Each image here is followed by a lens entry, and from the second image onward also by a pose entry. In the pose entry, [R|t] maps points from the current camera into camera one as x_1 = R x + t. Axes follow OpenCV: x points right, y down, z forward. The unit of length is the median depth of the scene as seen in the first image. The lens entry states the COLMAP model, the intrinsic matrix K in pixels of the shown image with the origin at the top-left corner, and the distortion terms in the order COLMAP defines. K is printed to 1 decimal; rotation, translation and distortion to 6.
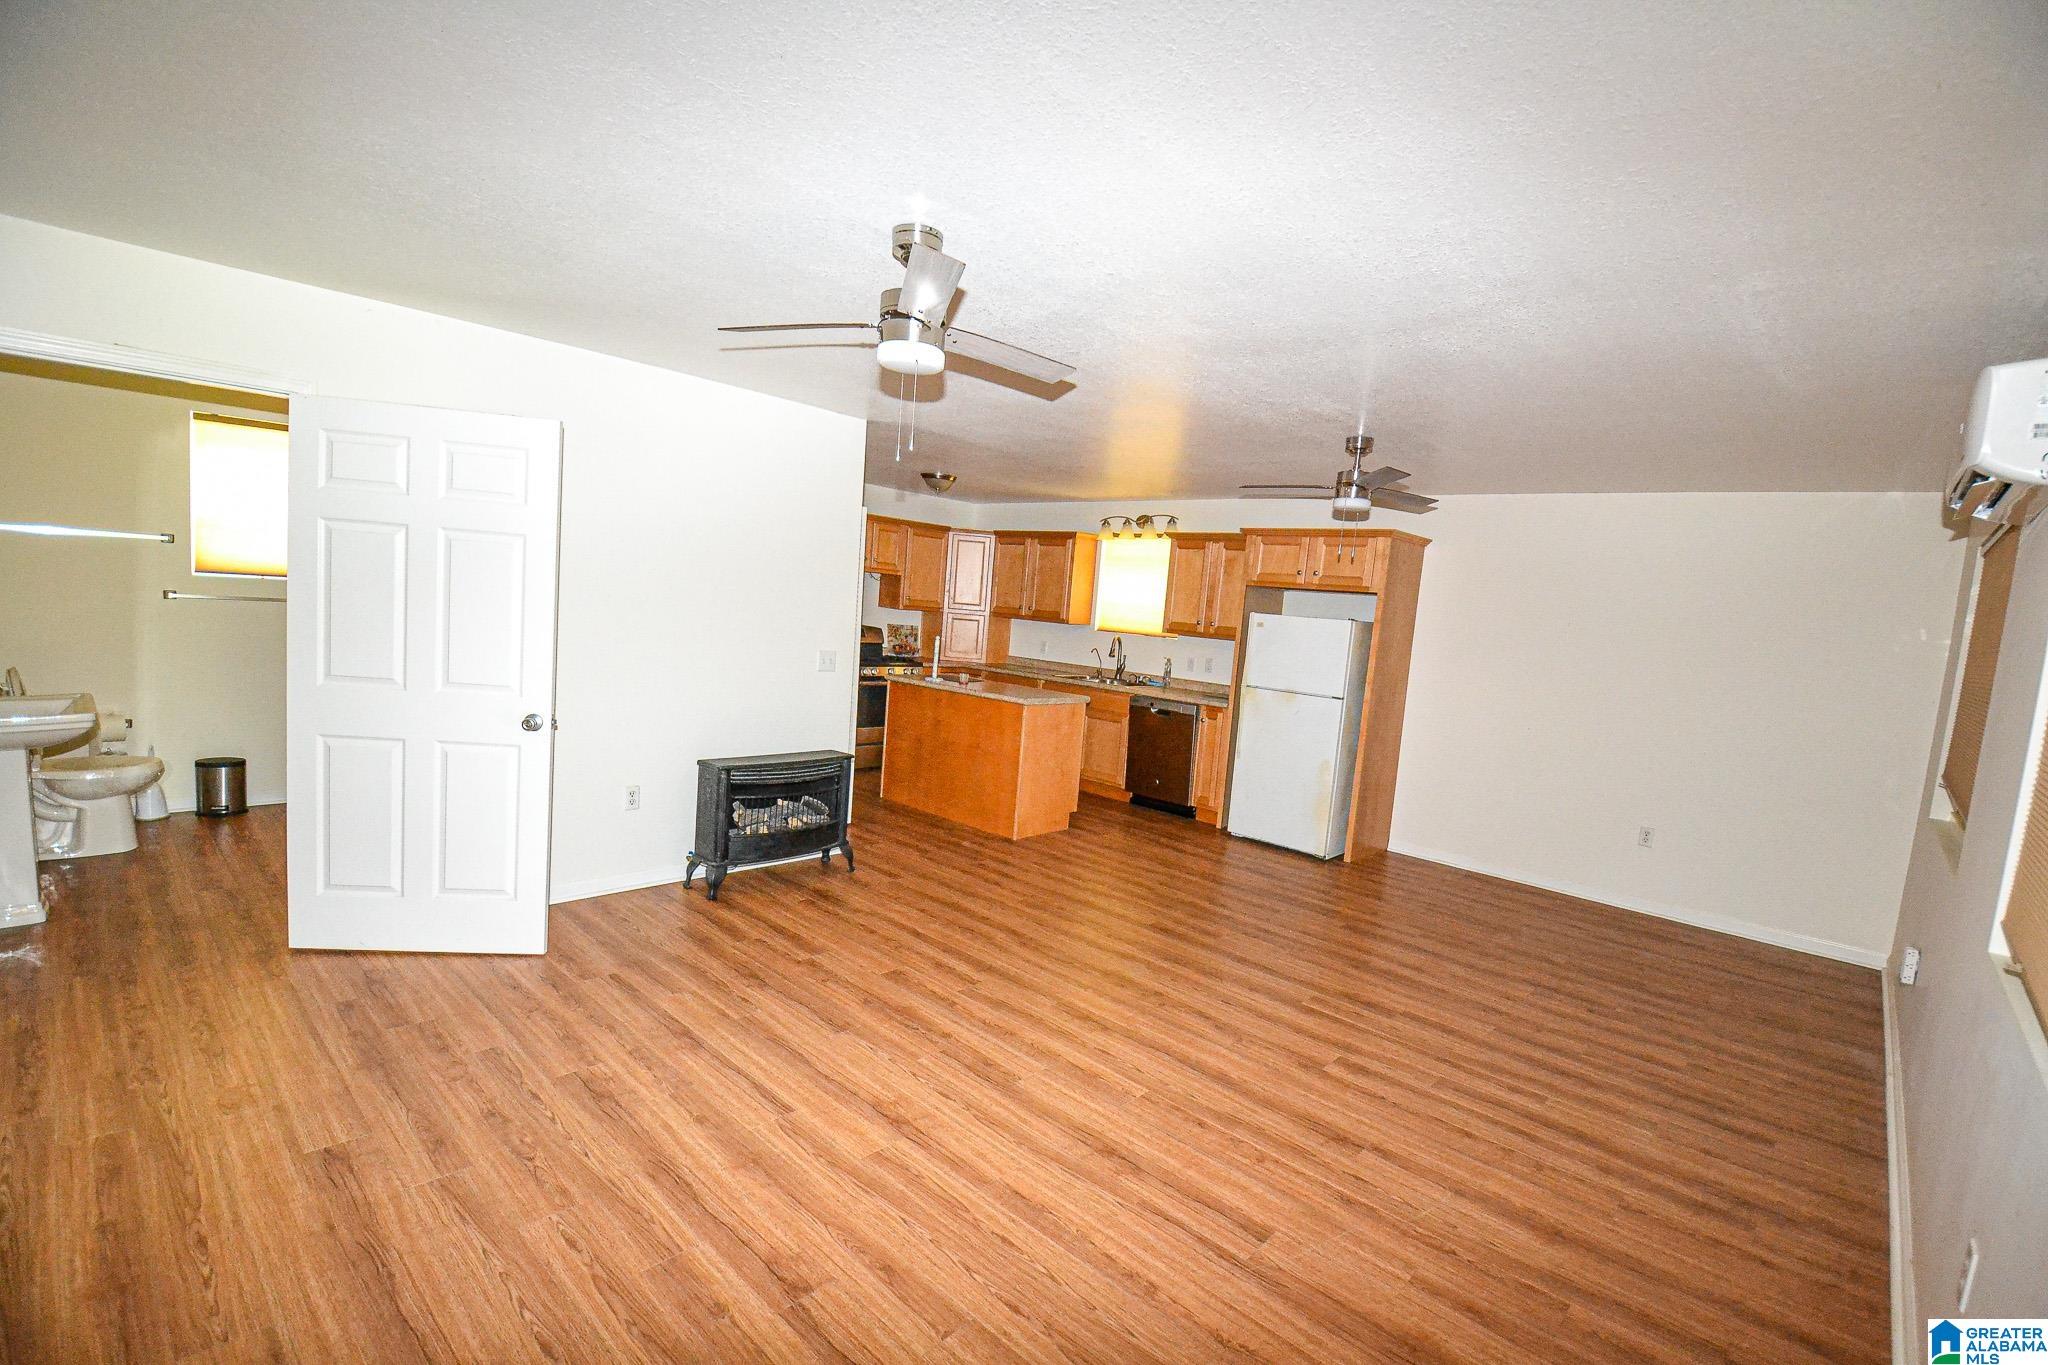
lens RADIAL K [[918.7, 0, 1032.8], [0, 918.7, 687.6], [0, 0, 1]] dist [-0.005548, -0.012005]
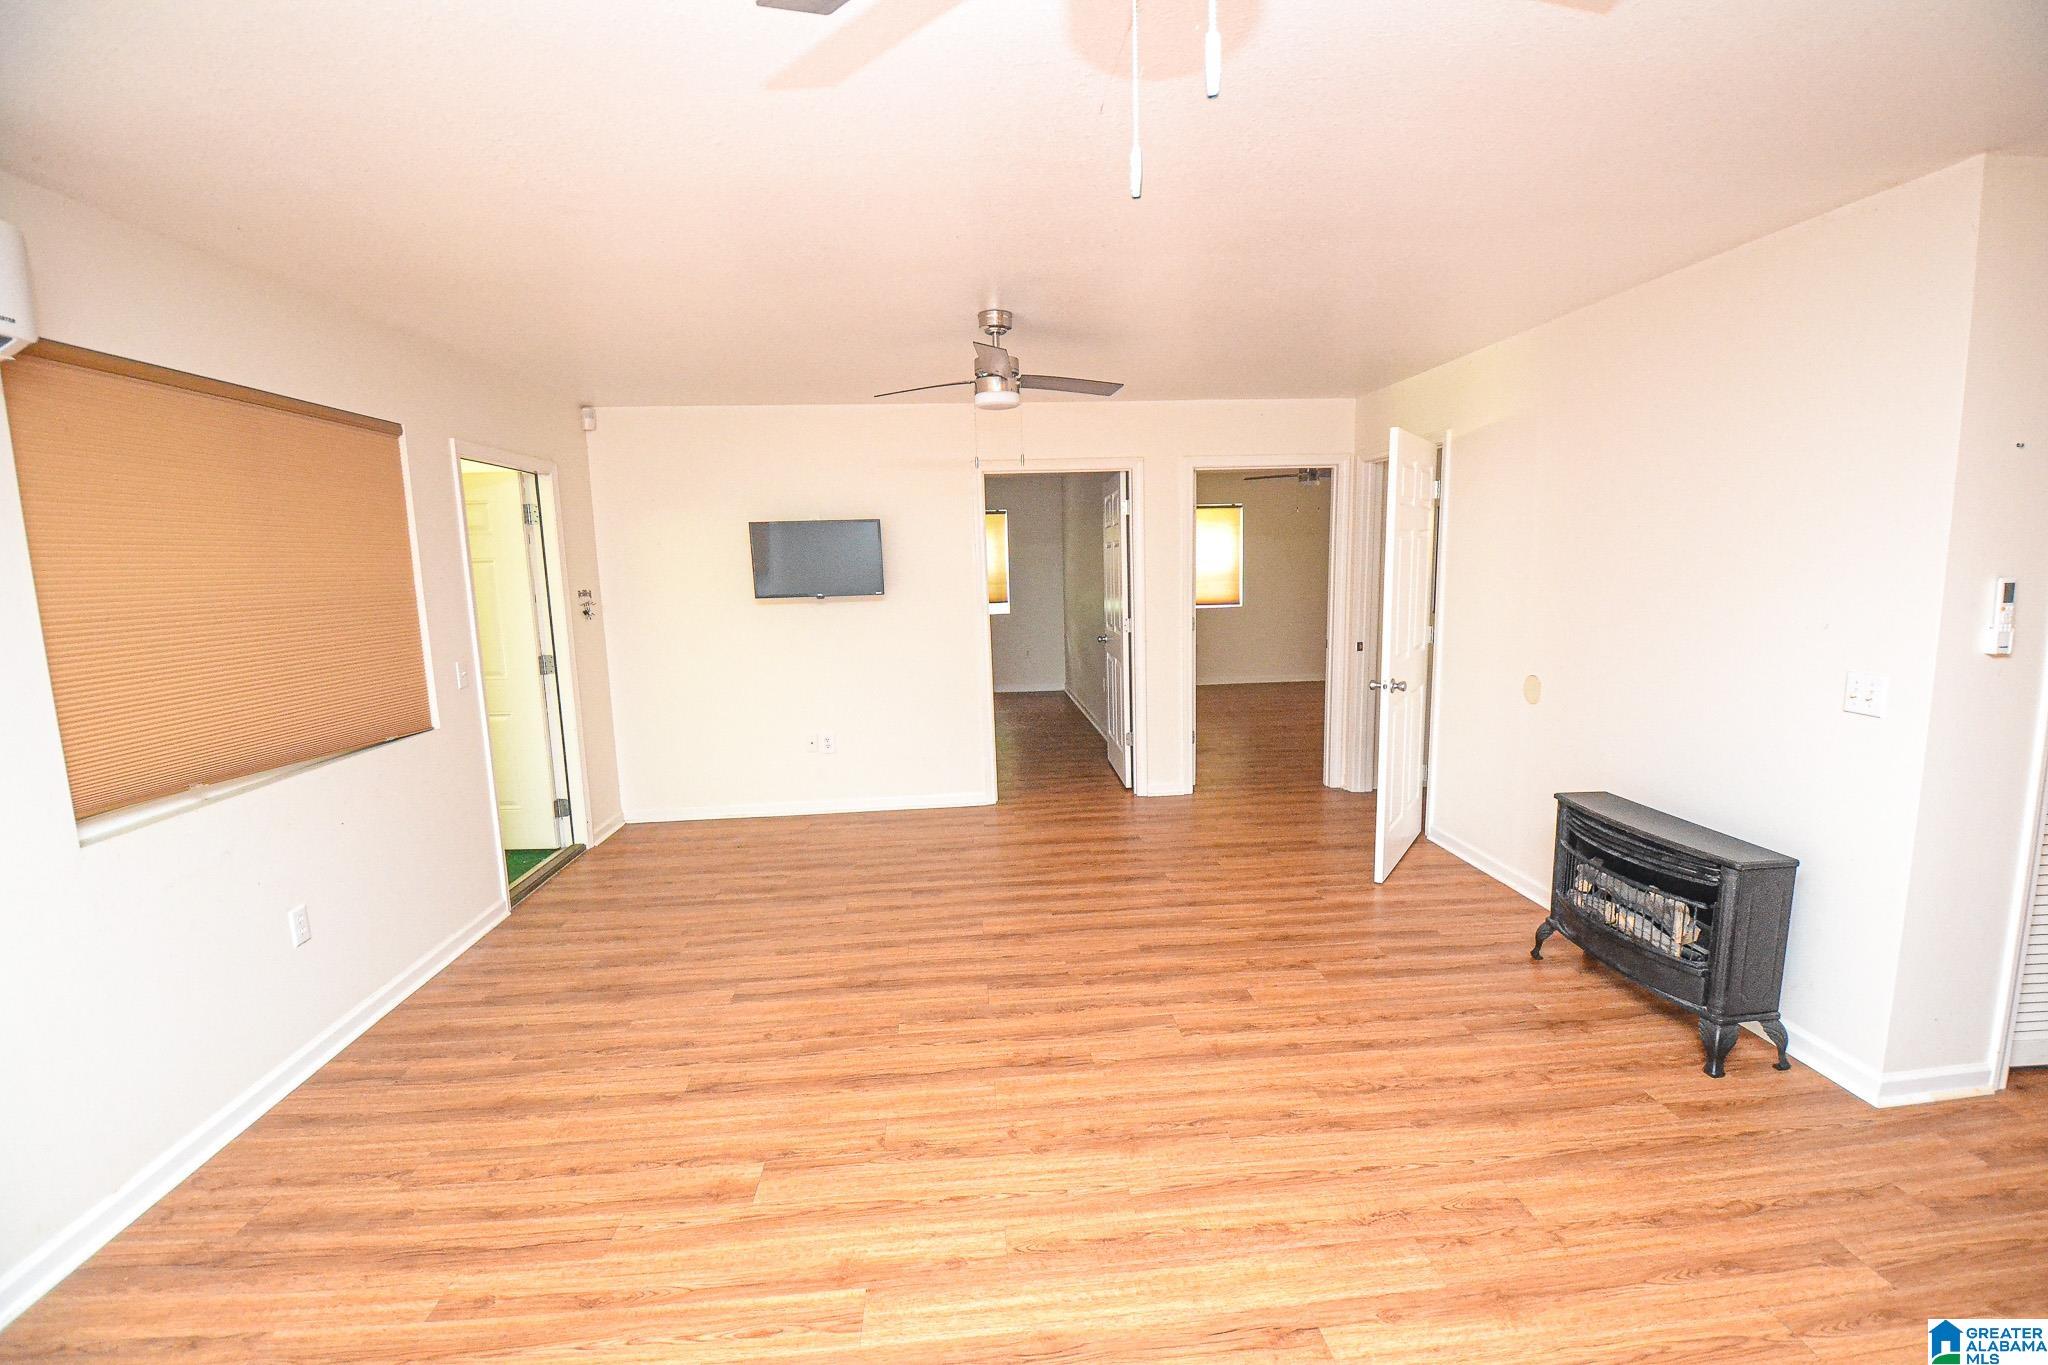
lens RADIAL K [[918.7, 0, 1035.2], [0, 918.7, 687.3], [0, 0, 1]] dist [-0.005548, -0.012005]
pose [[-0.671112, 0.043199, -0.740096, 0.701320], [-0.103526, 0.983058, 0.151257, -0.099697], [0.734092, 0.178130, -0.655270, 1.576908]]
